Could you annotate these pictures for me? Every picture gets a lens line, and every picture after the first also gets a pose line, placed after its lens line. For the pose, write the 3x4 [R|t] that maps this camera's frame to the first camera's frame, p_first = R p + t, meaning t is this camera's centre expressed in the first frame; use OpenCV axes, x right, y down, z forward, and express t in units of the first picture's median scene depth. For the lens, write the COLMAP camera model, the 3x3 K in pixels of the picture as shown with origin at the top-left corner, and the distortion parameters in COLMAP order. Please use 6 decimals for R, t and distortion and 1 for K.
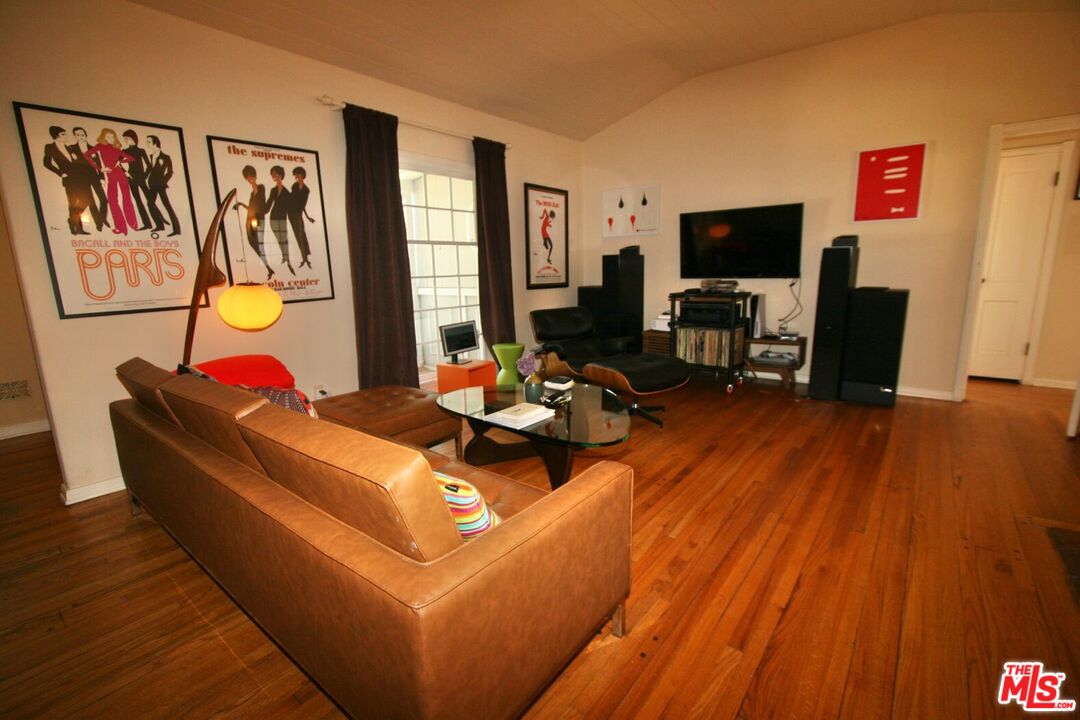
lens RADIAL K [[496.5, 0, 519.6], [0, 496.5, 362.7], [0, 0, 1]] dist [-0.004570, -0.000835]
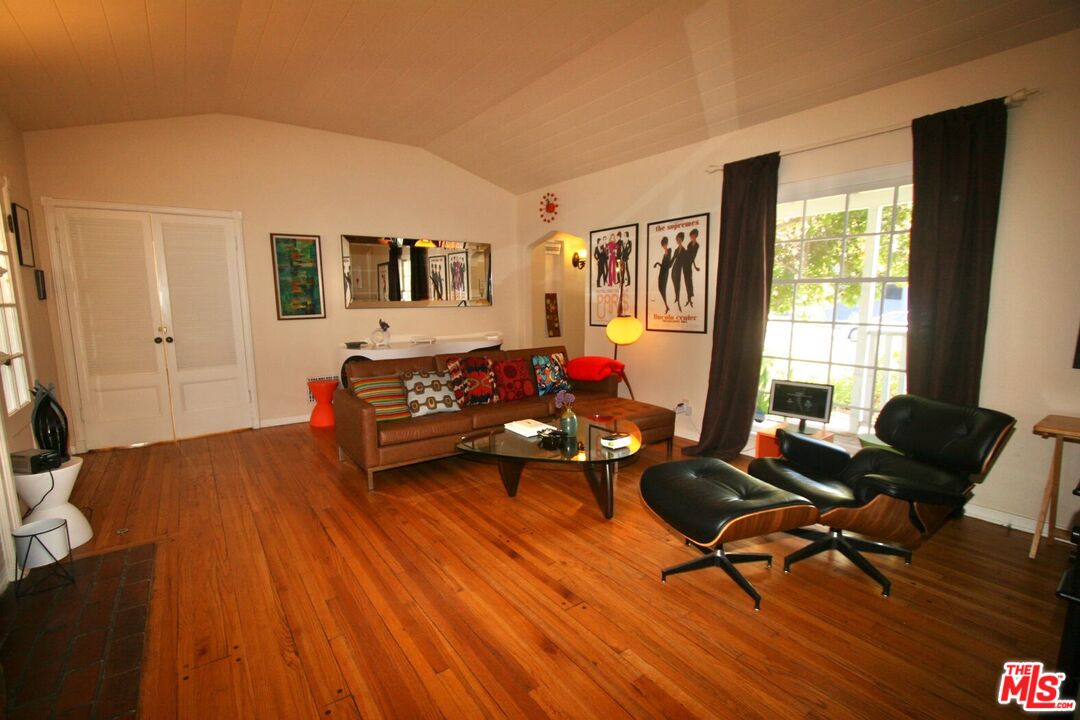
lens RADIAL K [[496.5, 0, 537.5], [0, 496.5, 363.7], [0, 0, 1]] dist [-0.004570, -0.000835]
pose [[-0.257336, 0.153548, -0.954045, 1.115054], [-0.177137, 0.963069, 0.202780, -0.294969], [0.949948, 0.221179, -0.220633, 1.159926]]
